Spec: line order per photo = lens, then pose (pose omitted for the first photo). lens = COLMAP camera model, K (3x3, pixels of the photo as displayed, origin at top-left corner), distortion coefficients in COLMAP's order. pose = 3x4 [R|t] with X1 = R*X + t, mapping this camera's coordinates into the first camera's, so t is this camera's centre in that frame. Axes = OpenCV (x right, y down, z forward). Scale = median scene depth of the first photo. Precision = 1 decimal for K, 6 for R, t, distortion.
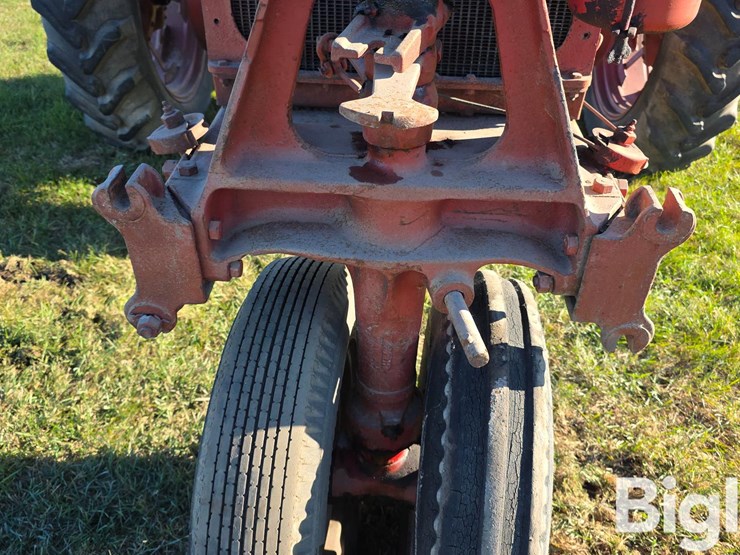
lens RADIAL K [[651.4, 0, 380.1], [0, 651.4, 276.8], [0, 0, 1]] dist [0.060465, -0.080510]
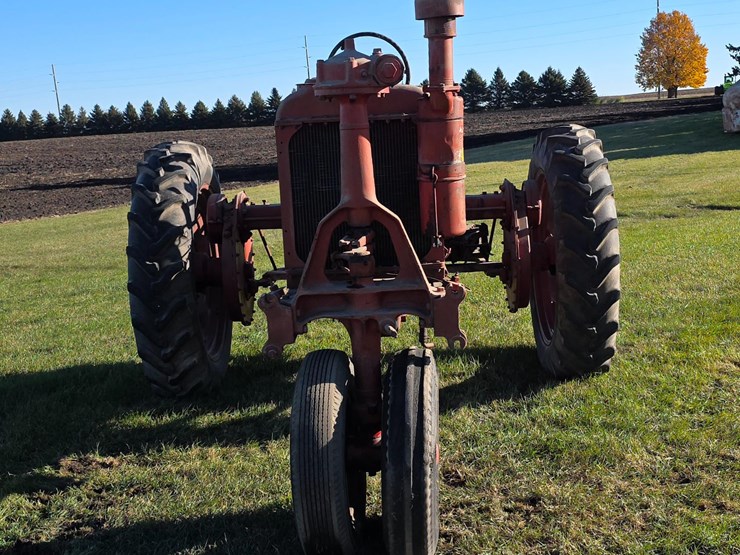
lens RADIAL K [[1045.4, 0, 370.0], [0, 1045.4, 277.5], [0, 0, 1]] dist [0.203628, -0.040095]
pose [[0.996819, -0.079691, -0.000762, 0.024495], [0.070749, 0.889288, -0.451842, 0.731589], [0.036685, 0.450351, 0.892098, -1.205269]]
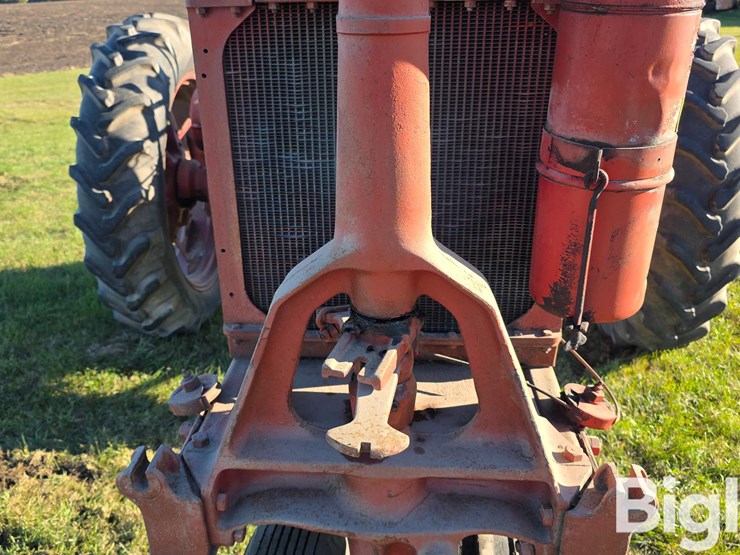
lens RADIAL K [[650.1, 0, 358.4], [0, 650.1, 278.9], [0, 0, 1]] dist [0.073707, -0.106594]
pose [[0.998309, -0.023221, -0.053293, 0.019574], [0.011987, 0.979281, -0.202151, -0.087552], [0.056883, 0.201171, 0.977903, -0.063343]]
